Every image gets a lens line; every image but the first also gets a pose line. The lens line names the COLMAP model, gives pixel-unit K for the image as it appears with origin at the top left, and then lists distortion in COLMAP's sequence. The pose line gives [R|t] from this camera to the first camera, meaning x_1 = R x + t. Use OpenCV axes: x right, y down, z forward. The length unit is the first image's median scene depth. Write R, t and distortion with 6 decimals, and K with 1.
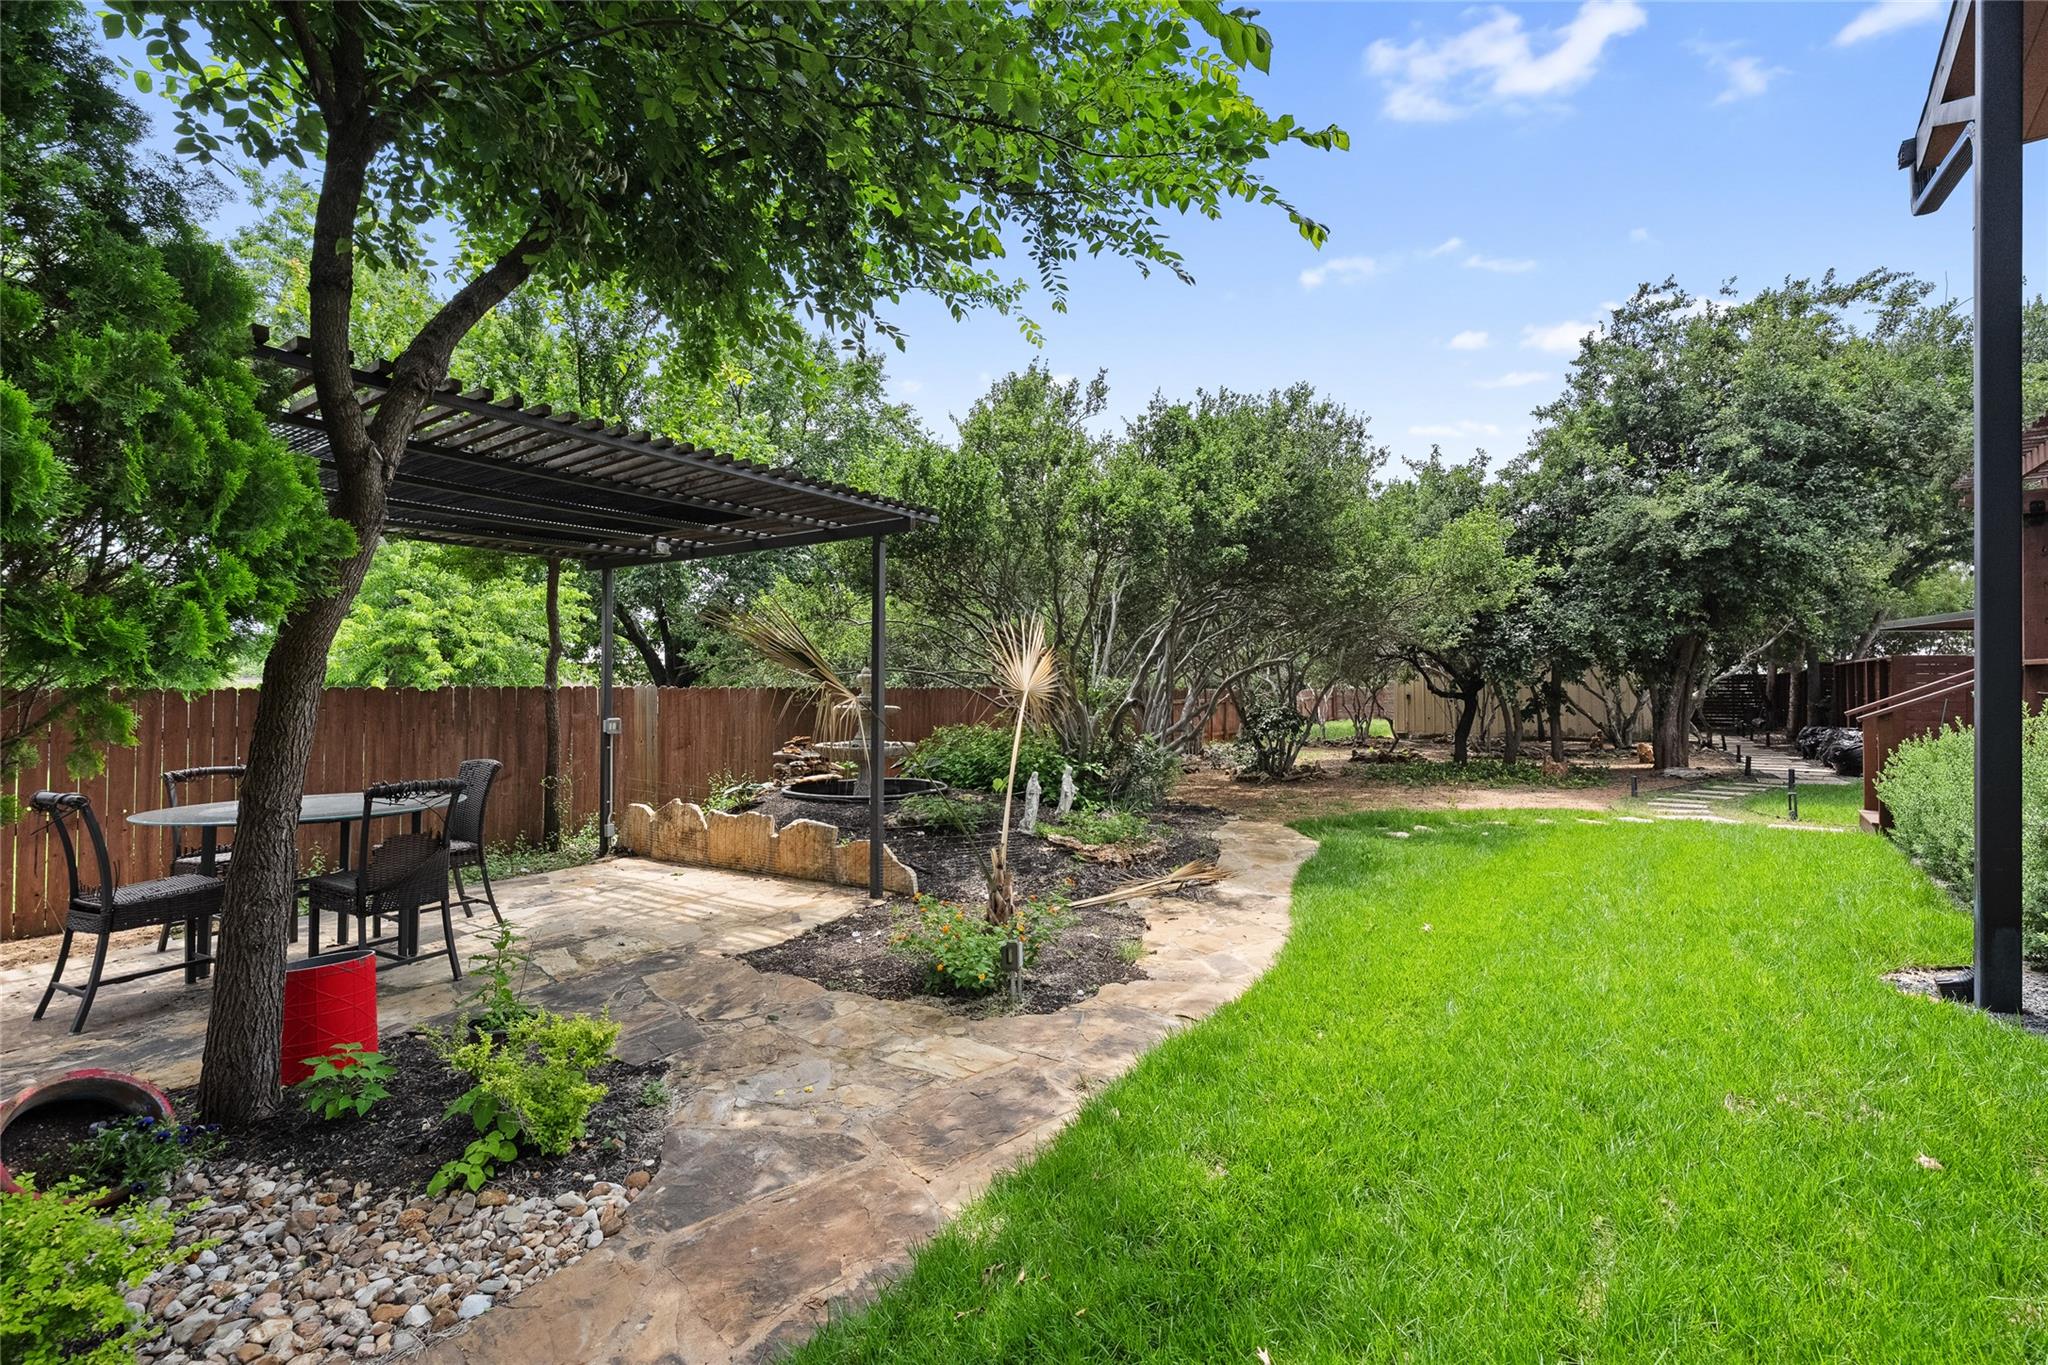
lens RADIAL K [[835.3, 0, 1025.7], [0, 835.3, 677.8], [0, 0, 1]] dist [0.002783, -0.000104]
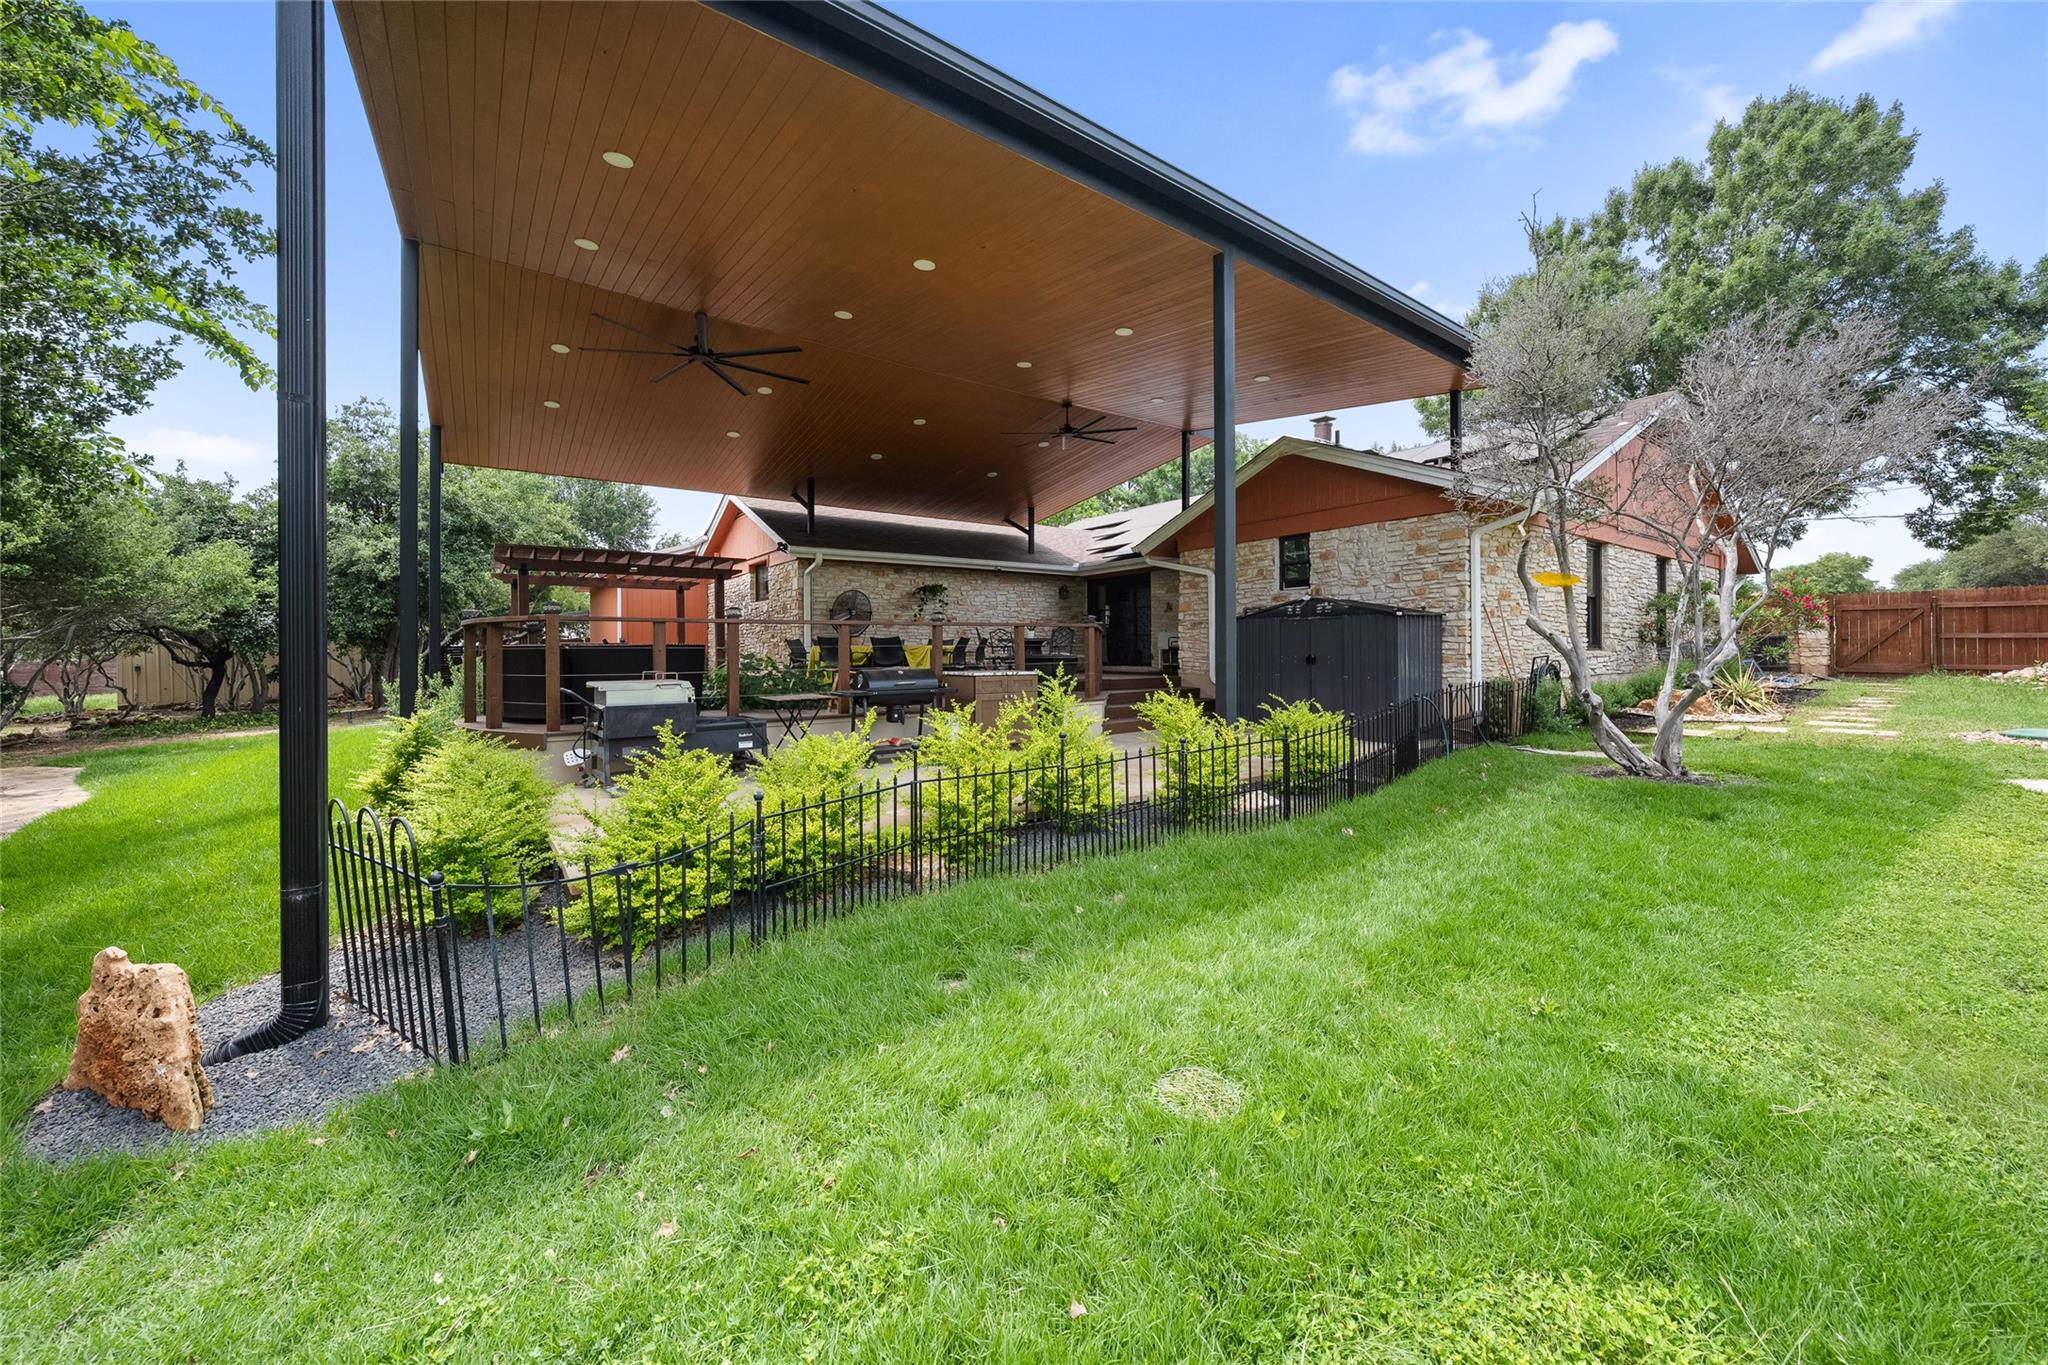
lens RADIAL K [[760.7, 0, 1025.9], [0, 760.7, 644.8], [0, 0, 1]] dist [0.002321, 0.000110]
pose [[0.263832, 0.003068, 0.964564, -0.295909], [0.001987, 0.999991, -0.003725, -0.002431], [-0.964567, 0.002900, 0.263823, -0.552319]]
